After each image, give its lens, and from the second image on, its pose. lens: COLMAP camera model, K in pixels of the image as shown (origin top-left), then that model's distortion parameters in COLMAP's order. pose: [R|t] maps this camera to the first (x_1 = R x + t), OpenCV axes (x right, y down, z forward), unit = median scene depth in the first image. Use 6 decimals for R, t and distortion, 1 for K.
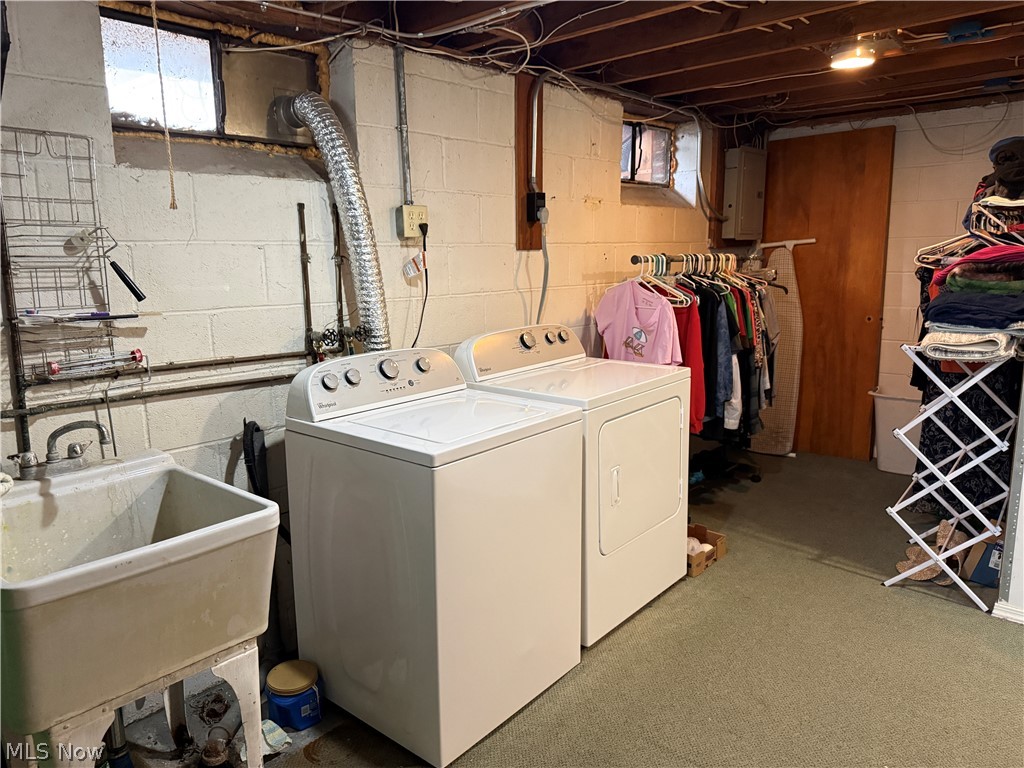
lens RADIAL K [[720.9, 0, 511.1], [0, 720.9, 385.8], [0, 0, 1]] dist [0.000780, -0.019059]
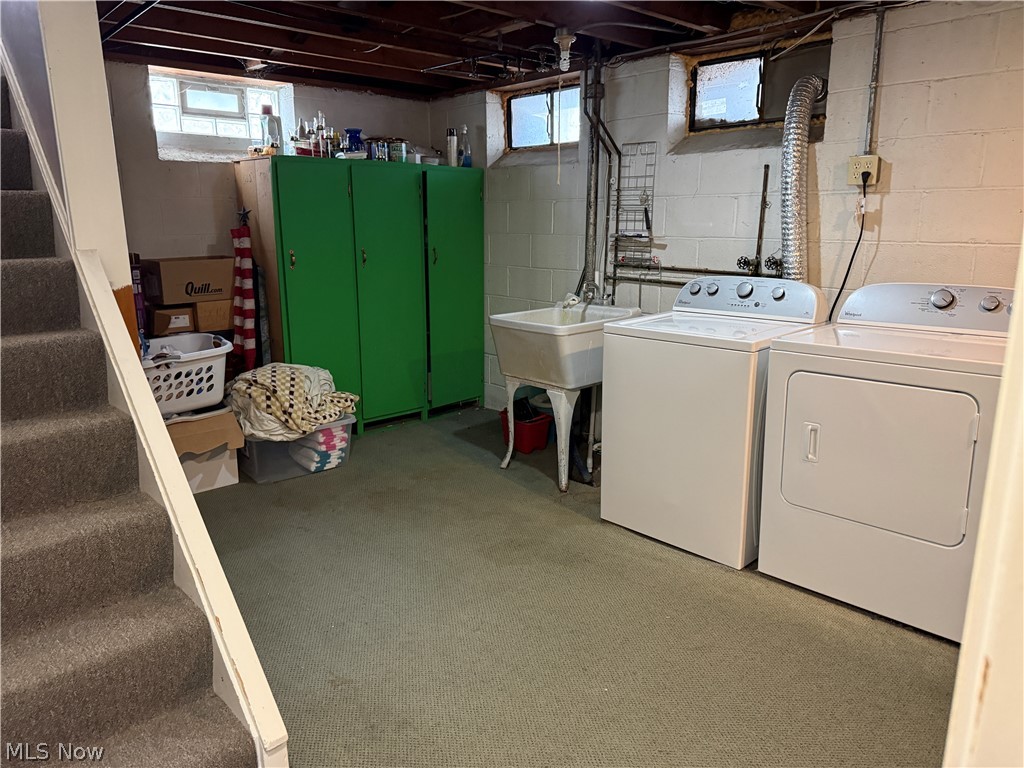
lens RADIAL K [[720.9, 0, 510.1], [0, 720.9, 381.2], [0, 0, 1]] dist [0.000780, -0.019059]
pose [[-0.075254, 0.241397, -0.967504, 1.354858], [-0.163342, 0.954166, 0.250774, -0.143385], [0.983695, 0.176906, -0.032374, 0.733941]]
